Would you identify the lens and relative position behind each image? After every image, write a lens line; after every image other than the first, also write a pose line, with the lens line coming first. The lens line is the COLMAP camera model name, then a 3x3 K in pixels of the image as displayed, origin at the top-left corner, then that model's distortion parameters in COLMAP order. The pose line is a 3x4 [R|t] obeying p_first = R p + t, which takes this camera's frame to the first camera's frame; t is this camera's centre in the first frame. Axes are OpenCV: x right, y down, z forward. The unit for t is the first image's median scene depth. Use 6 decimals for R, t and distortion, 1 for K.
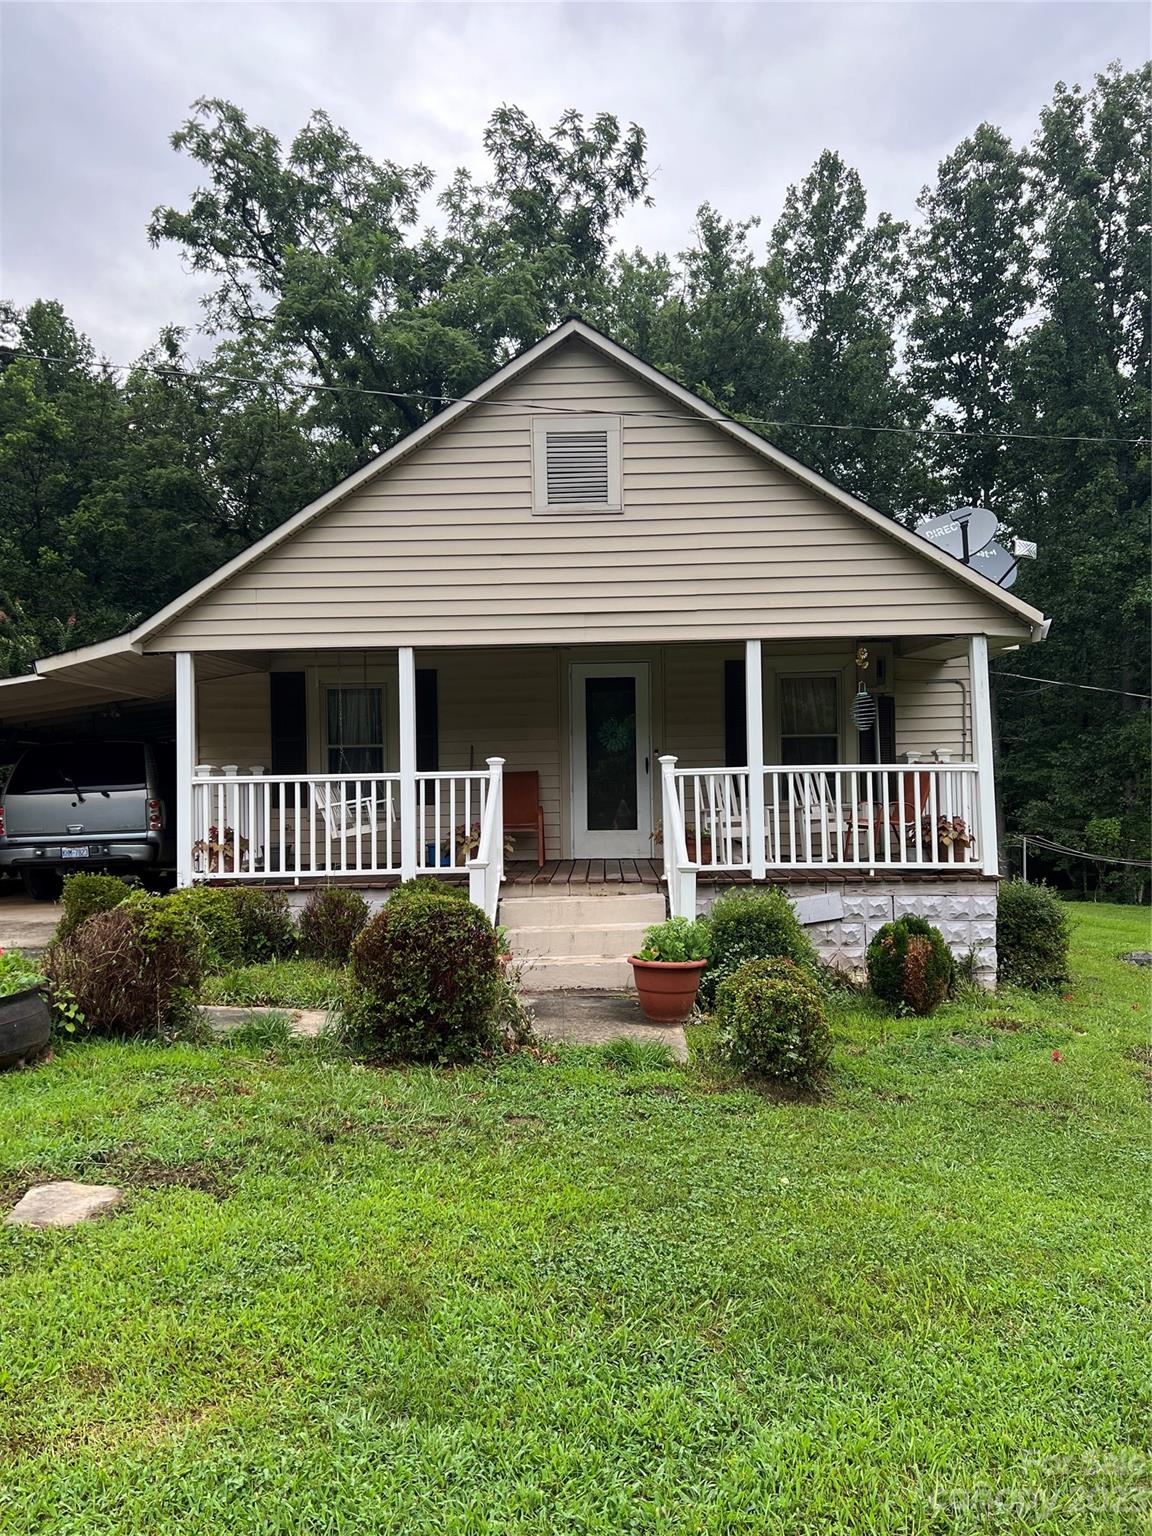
lens RADIAL K [[1152.6, 0, 581.9], [0, 1152.6, 773.9], [0, 0, 1]] dist [0.048568, -0.052881]
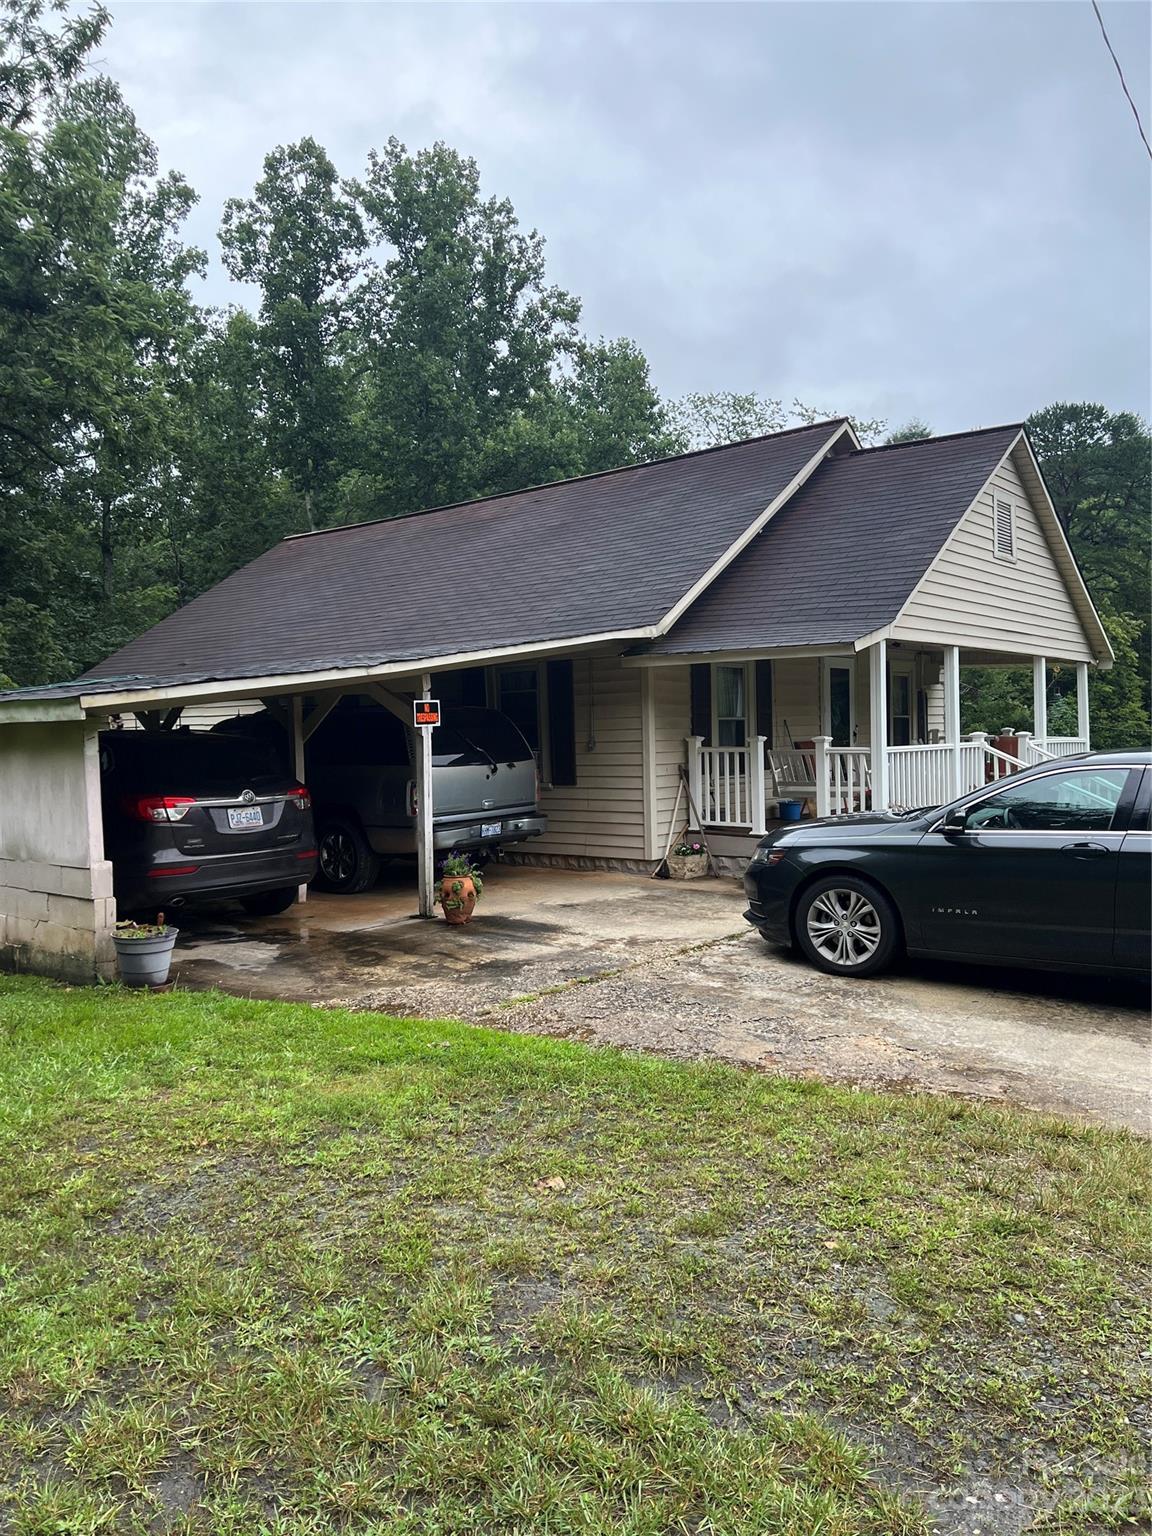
lens RADIAL K [[1173.1, 0, 576.0], [0, 1173.1, 768.0], [0, 0, 1]] dist [-0.000138, -0.000527]
pose [[0.615203, -0.013940, 0.788245, -1.376711], [-0.003968, 0.999776, 0.020777, 0.001616], [-0.788359, -0.015909, 0.615010, 0.492358]]
